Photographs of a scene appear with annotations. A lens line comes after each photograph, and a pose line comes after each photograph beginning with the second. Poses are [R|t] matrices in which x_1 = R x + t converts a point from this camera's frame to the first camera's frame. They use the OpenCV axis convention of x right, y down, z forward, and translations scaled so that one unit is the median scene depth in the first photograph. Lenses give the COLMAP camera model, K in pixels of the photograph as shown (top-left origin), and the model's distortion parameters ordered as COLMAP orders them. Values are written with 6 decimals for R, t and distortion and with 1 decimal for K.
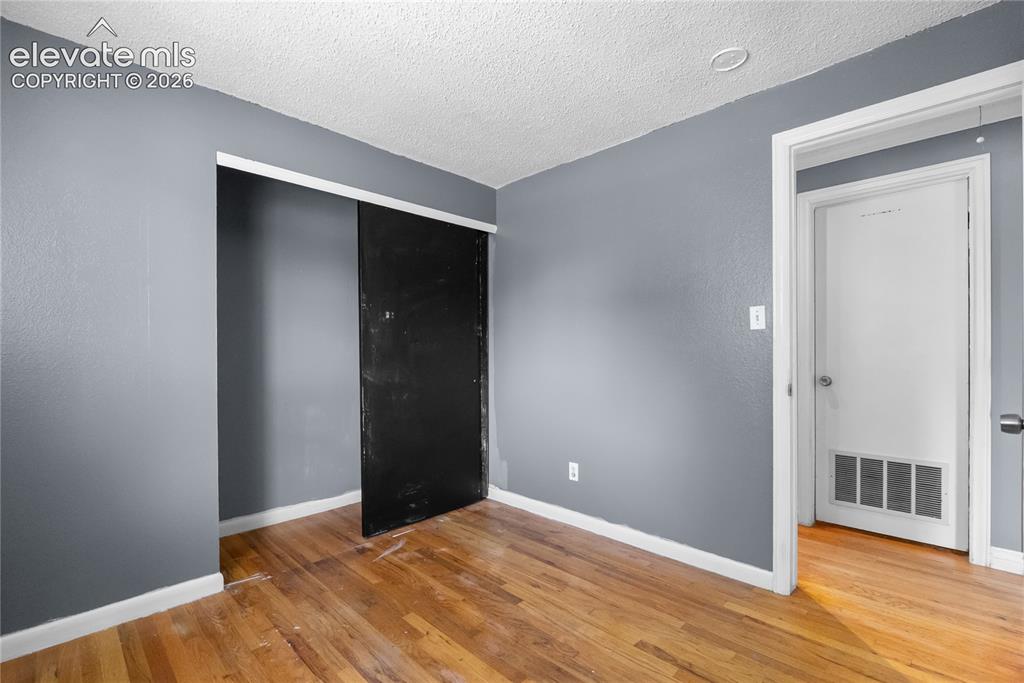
lens RADIAL K [[455.6, 0, 511.6], [0, 455.6, 349.0], [0, 0, 1]] dist [-0.005382, 0.000241]
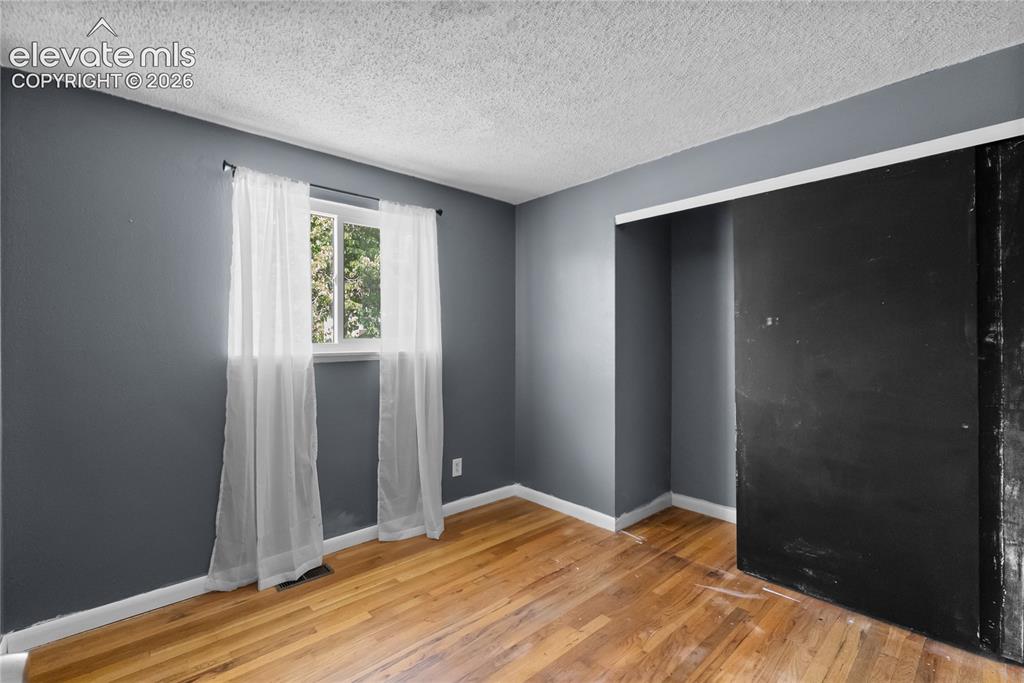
lens RADIAL K [[455.6, 0, 517.7], [0, 455.6, 339.4], [0, 0, 1]] dist [-0.005382, 0.000241]
pose [[-0.047776, 0.001479, -0.998857, 0.685038], [0.002519, 0.999996, 0.001360, -0.052176], [0.998855, -0.002451, -0.047780, 0.690303]]
